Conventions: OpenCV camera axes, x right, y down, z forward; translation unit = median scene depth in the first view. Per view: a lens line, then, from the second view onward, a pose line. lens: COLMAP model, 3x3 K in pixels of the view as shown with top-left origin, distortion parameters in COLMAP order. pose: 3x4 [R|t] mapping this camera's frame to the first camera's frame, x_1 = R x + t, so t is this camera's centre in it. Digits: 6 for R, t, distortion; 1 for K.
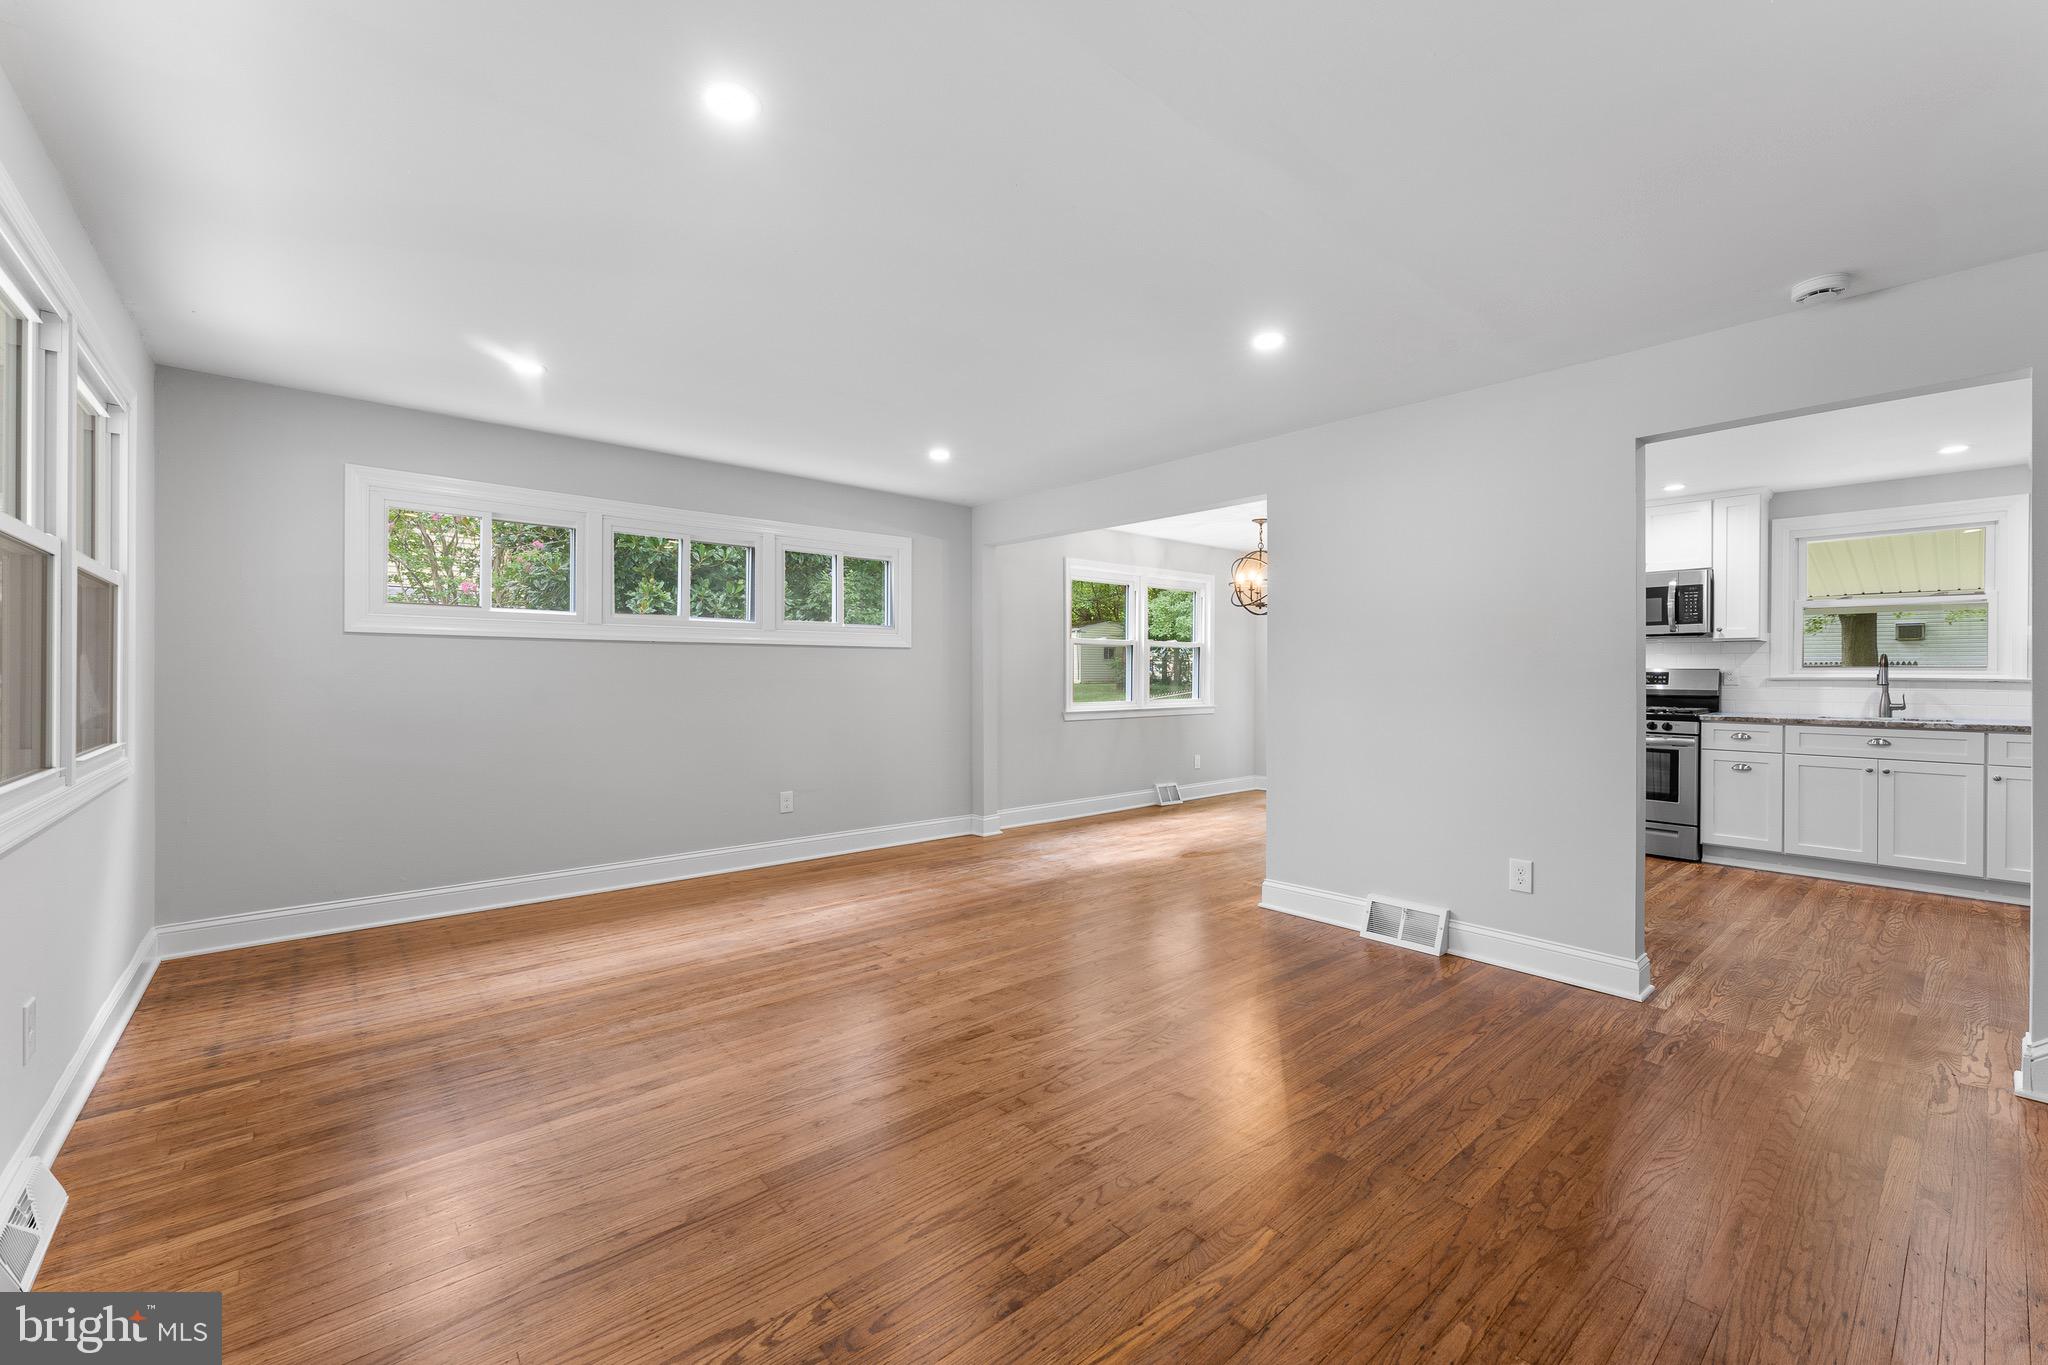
lens RADIAL K [[831.5, 0, 1023.4], [0, 831.5, 685.0], [0, 0, 1]] dist [-0.000399, -0.000140]
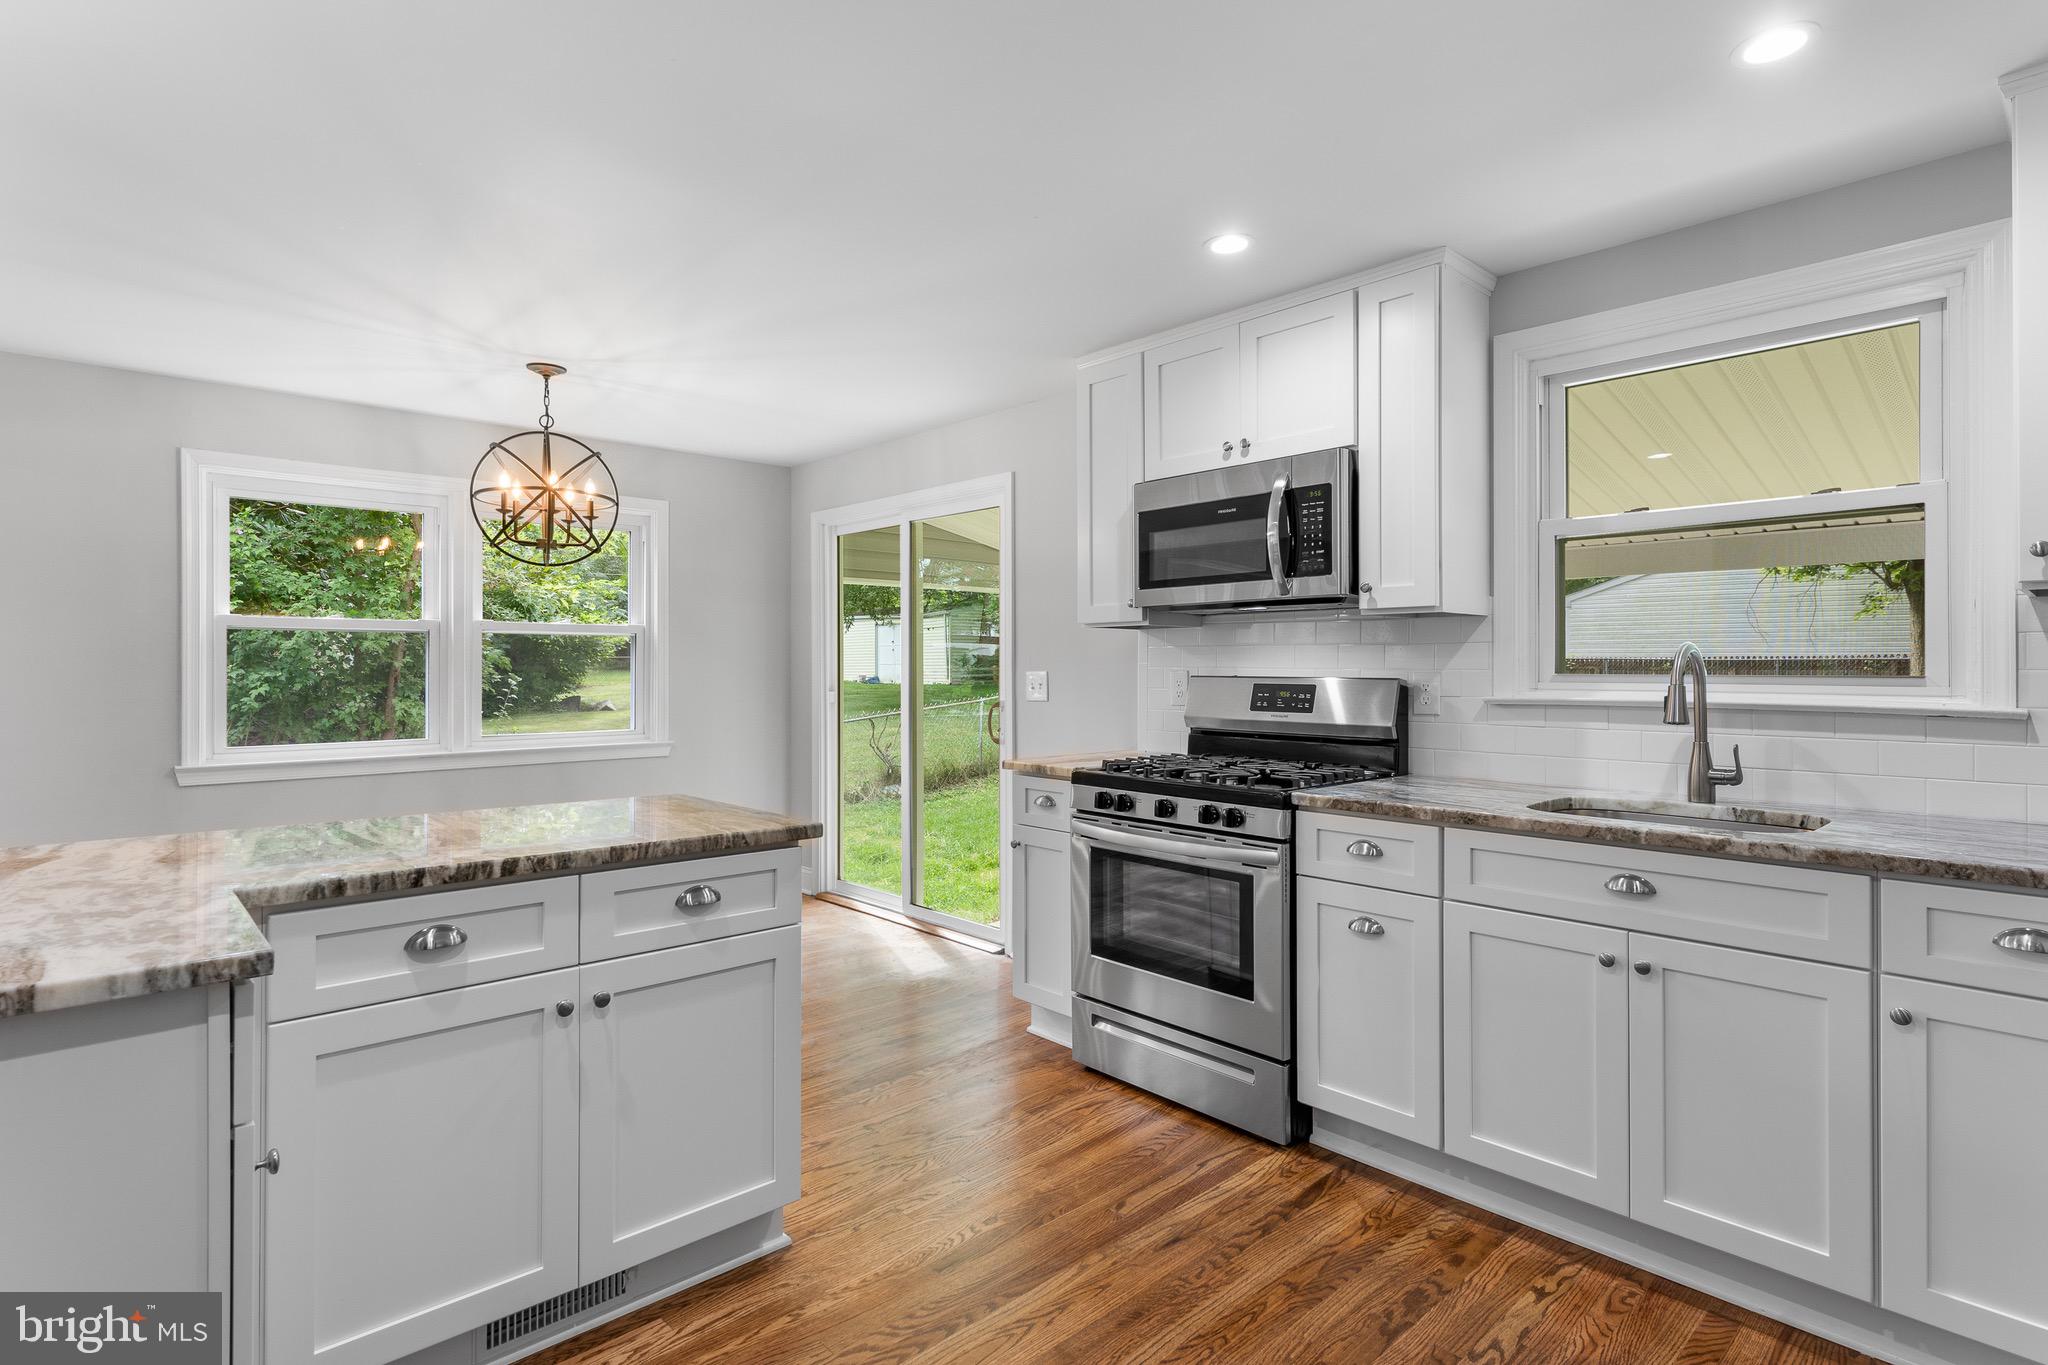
lens RADIAL K [[1027.1, 0, 1025.3], [0, 1027.1, 671.3], [0, 0, 1]] dist [-0.000449, -0.000811]
pose [[0.999310, -0.003523, 0.036961, 0.752197], [0.003946, 0.999928, -0.011359, -0.021667], [-0.036918, 0.011497, 0.999252, 0.559671]]
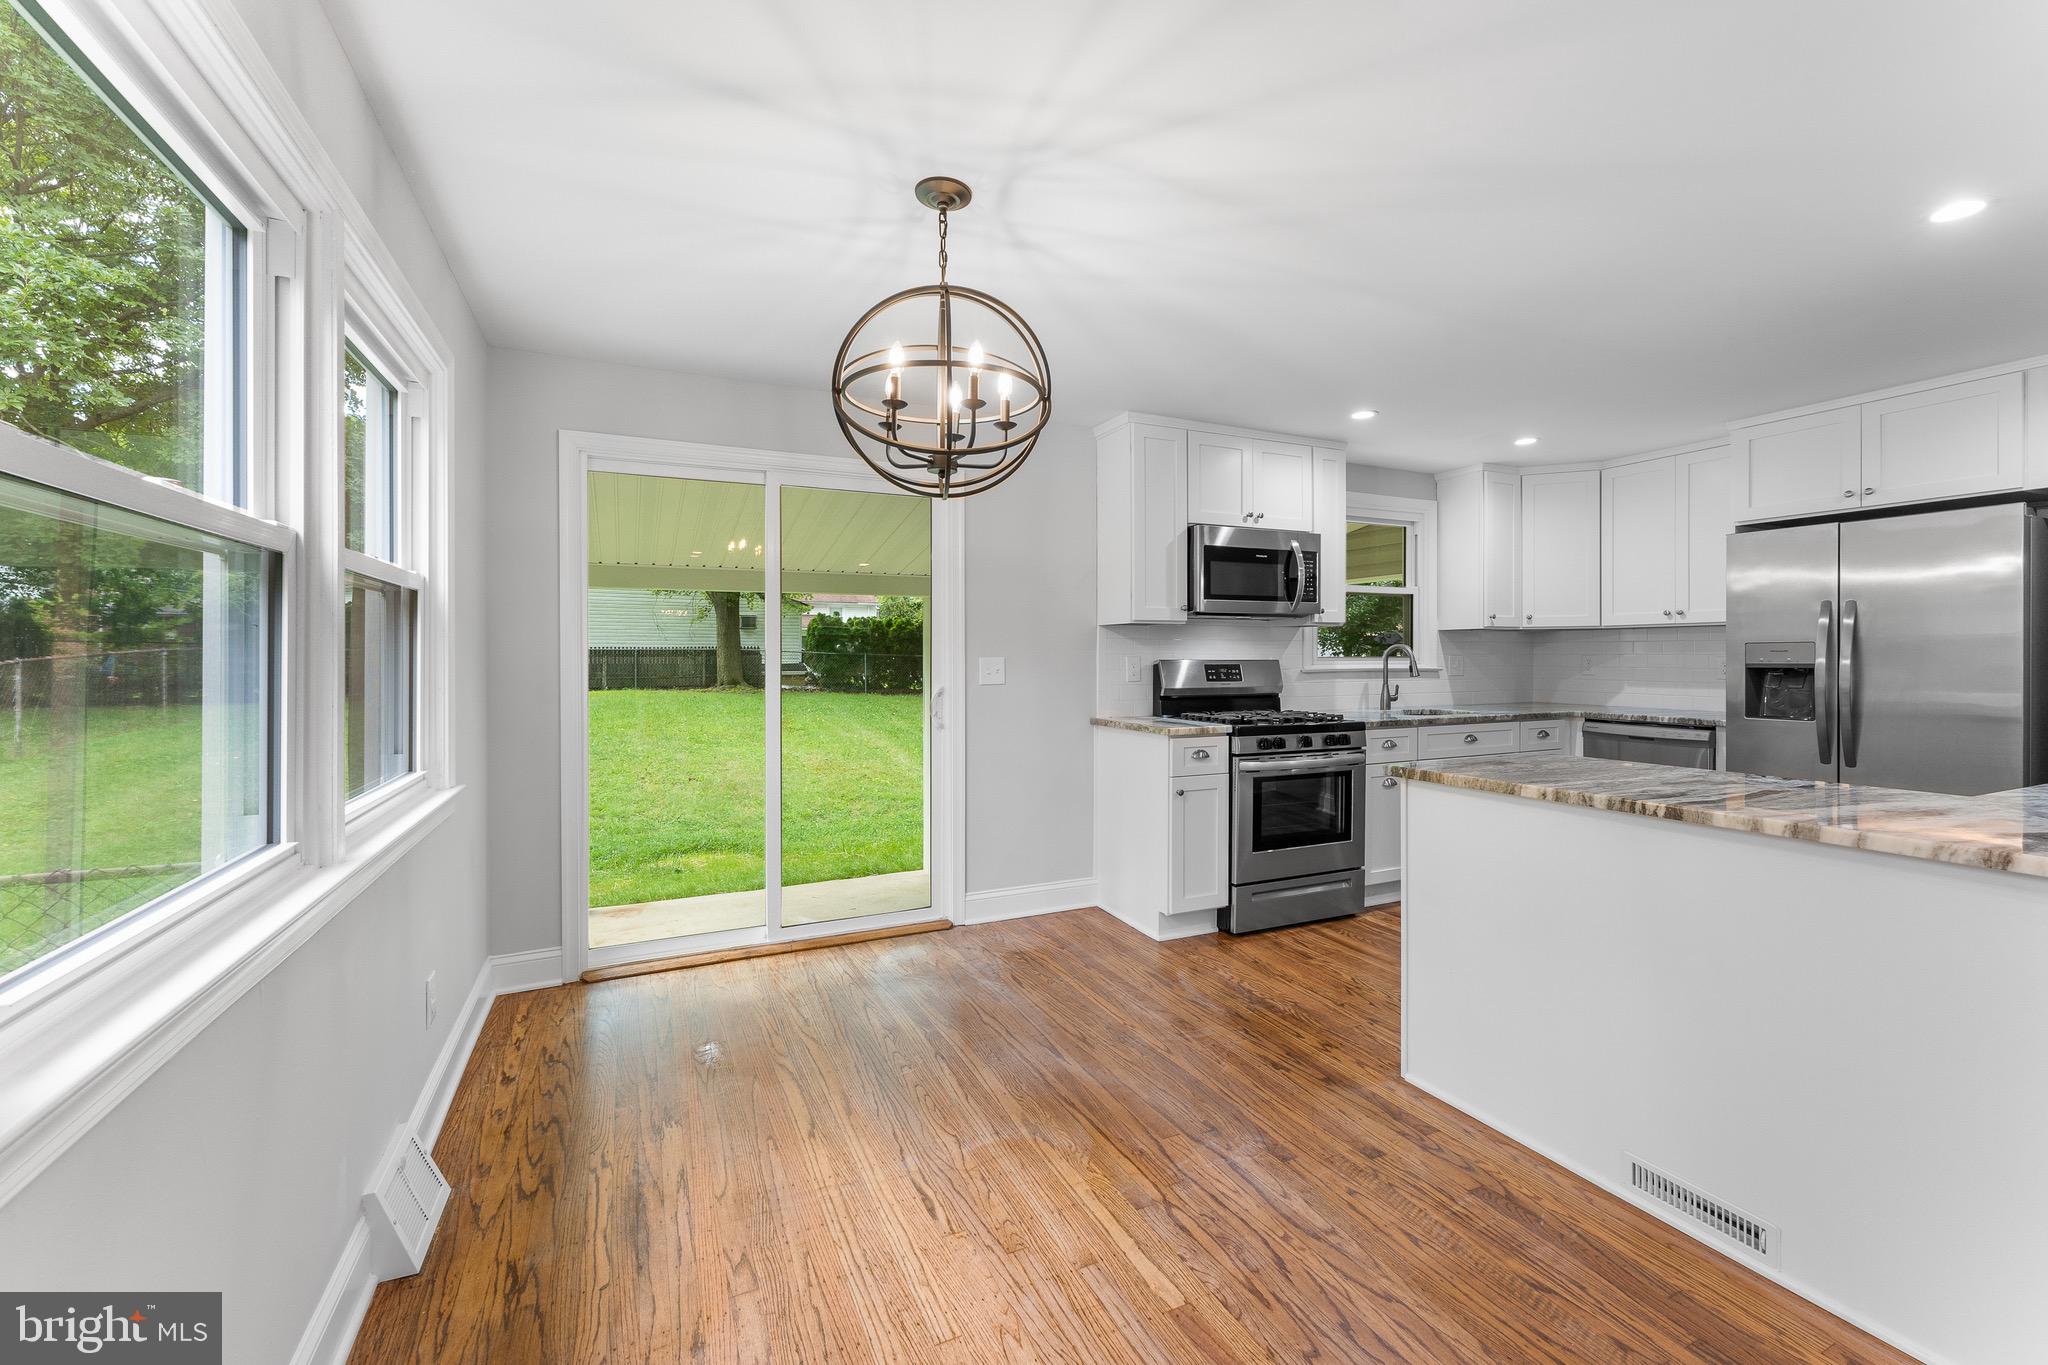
lens RADIAL K [[831.5, 0, 1031.5], [0, 831.5, 668.1], [0, 0, 1]] dist [-0.000399, -0.000140]
pose [[0.267773, -0.018695, 0.963301, -0.008959], [0.018828, 0.999722, 0.014168, -0.033384], [-0.963298, 0.014343, 0.268051, 1.236580]]
